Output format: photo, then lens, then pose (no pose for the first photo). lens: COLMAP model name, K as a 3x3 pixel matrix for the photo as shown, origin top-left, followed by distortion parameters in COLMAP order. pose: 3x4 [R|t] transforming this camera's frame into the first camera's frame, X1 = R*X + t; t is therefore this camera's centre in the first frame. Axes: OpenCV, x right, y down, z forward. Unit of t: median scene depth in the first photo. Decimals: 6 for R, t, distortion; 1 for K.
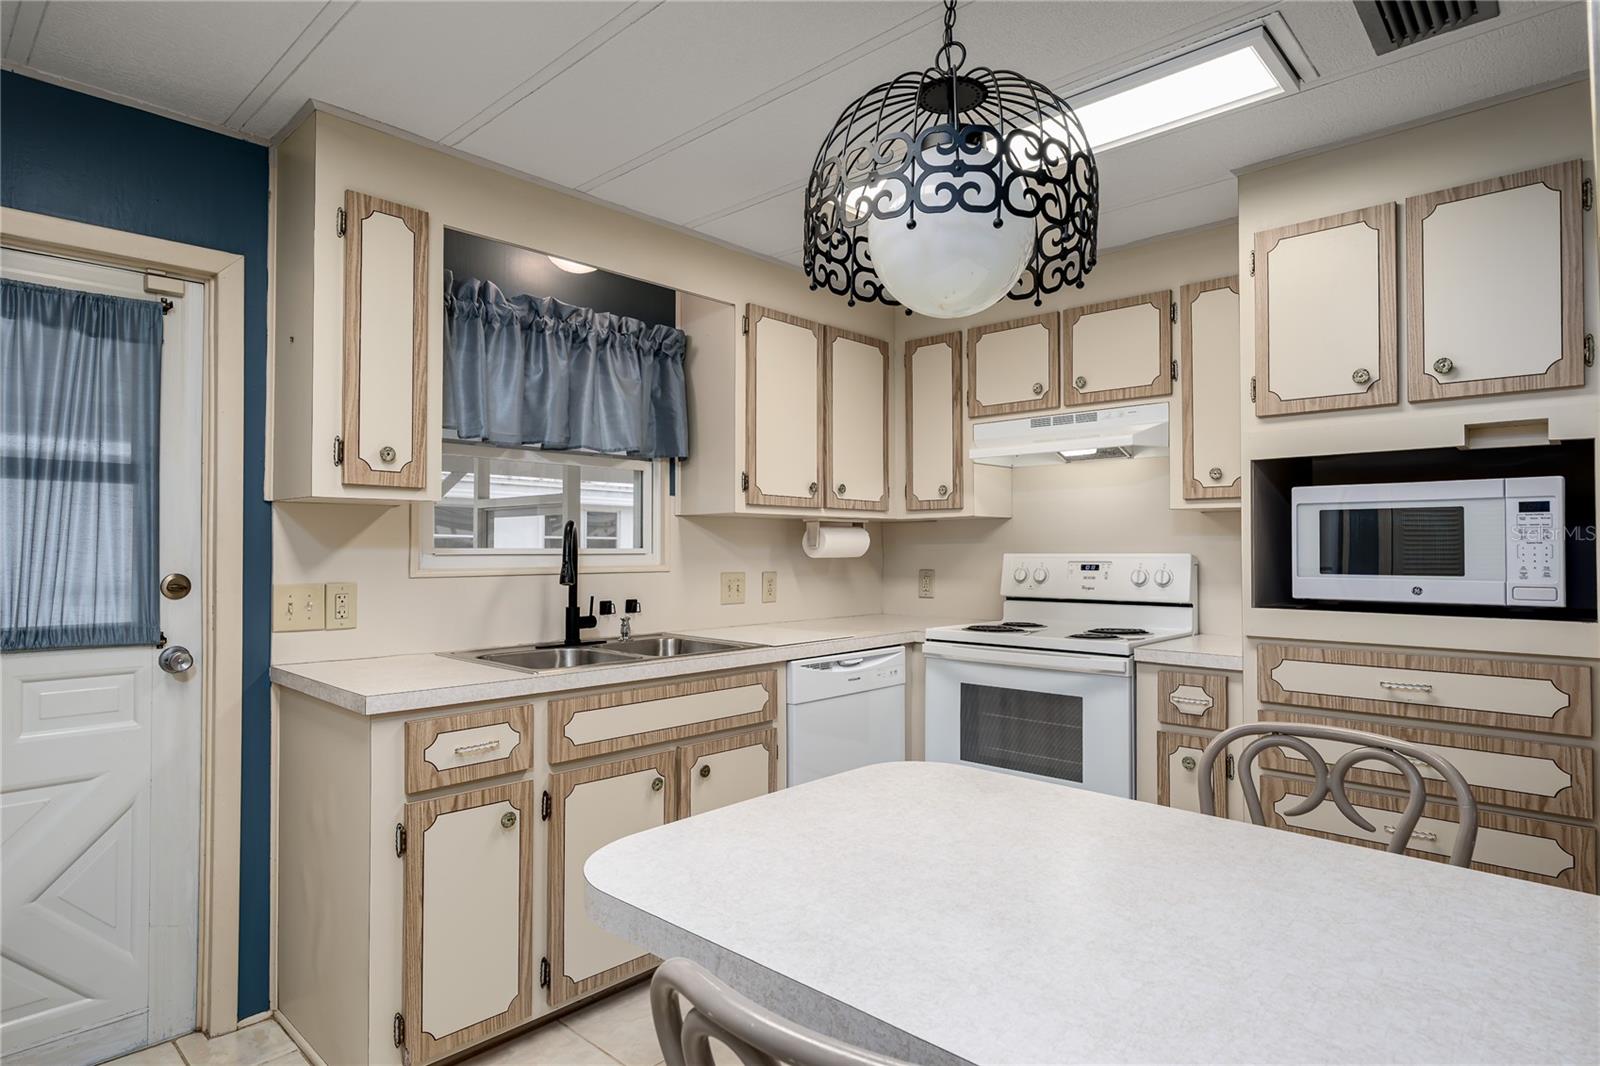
lens RADIAL K [[863.7, 0, 797.6], [0, 863.7, 520.6], [0, 0, 1]] dist [-0.003743, -0.000953]
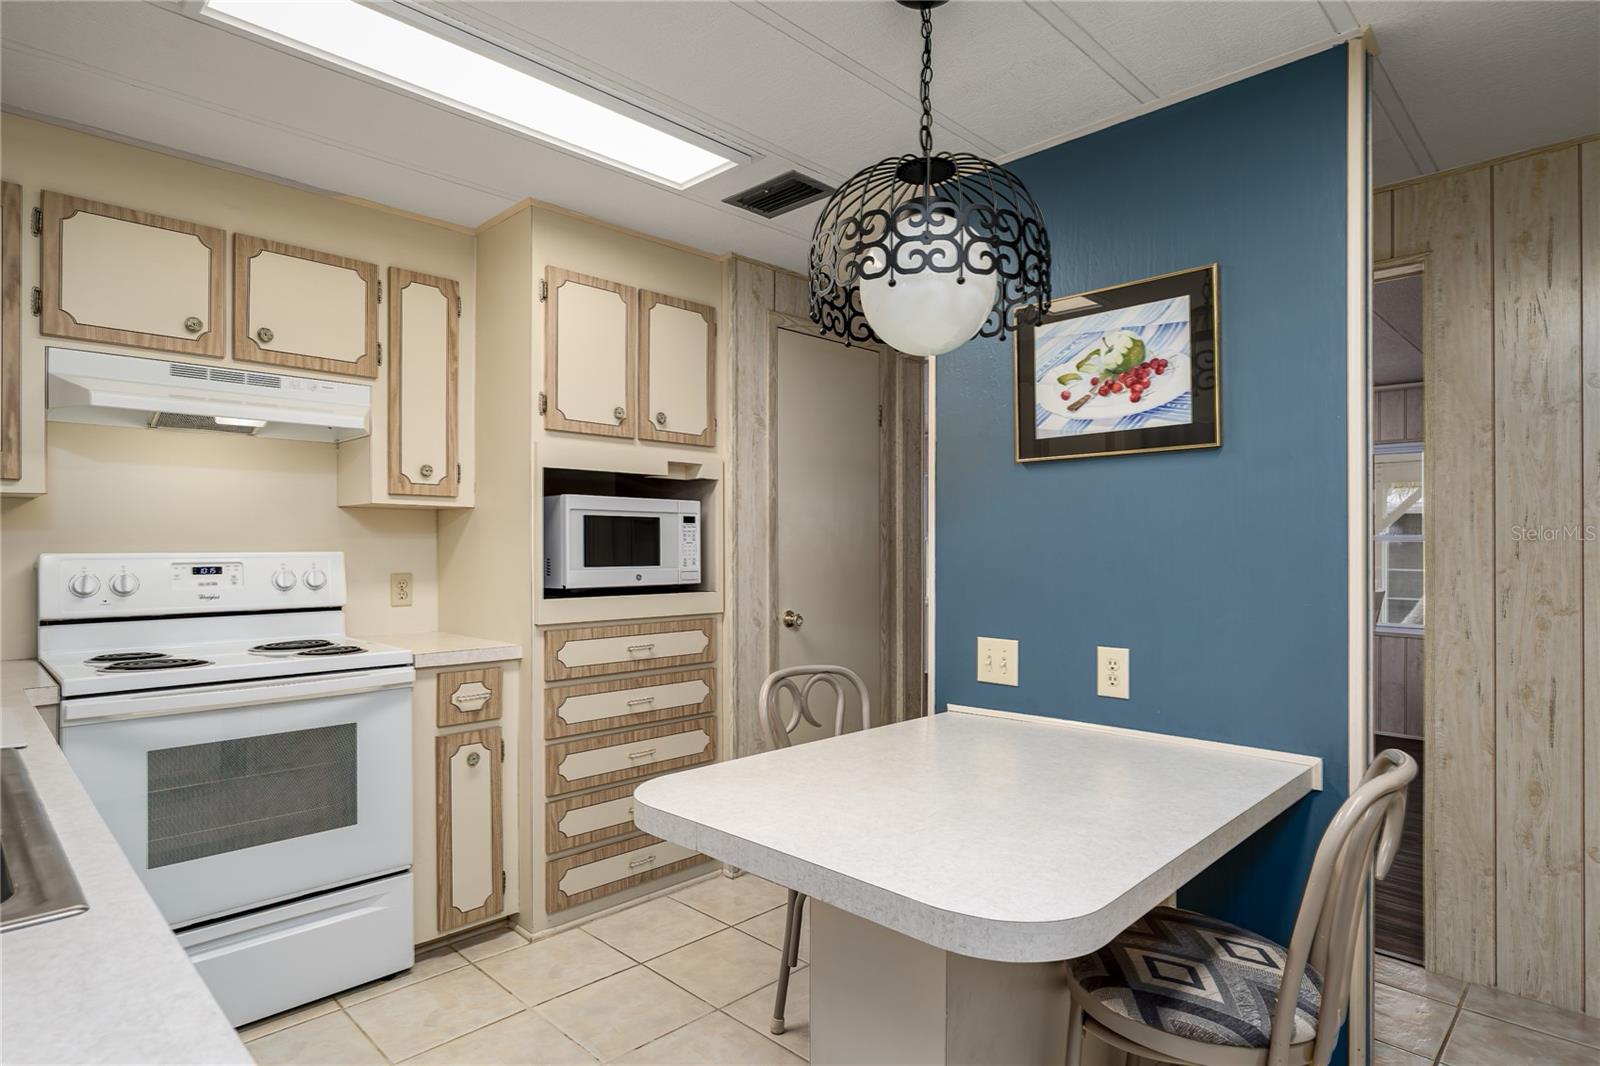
lens RADIAL K [[868.2, 0, 800.0], [0, 868.2, 533.0], [0, 0, 1]] dist [0.000867, 0.000365]
pose [[0.030816, 0.009888, 0.999476, -0.601251], [-0.036199, 0.999306, -0.008770, 0.012604], [-0.998869, -0.035910, 0.031152, 0.646646]]
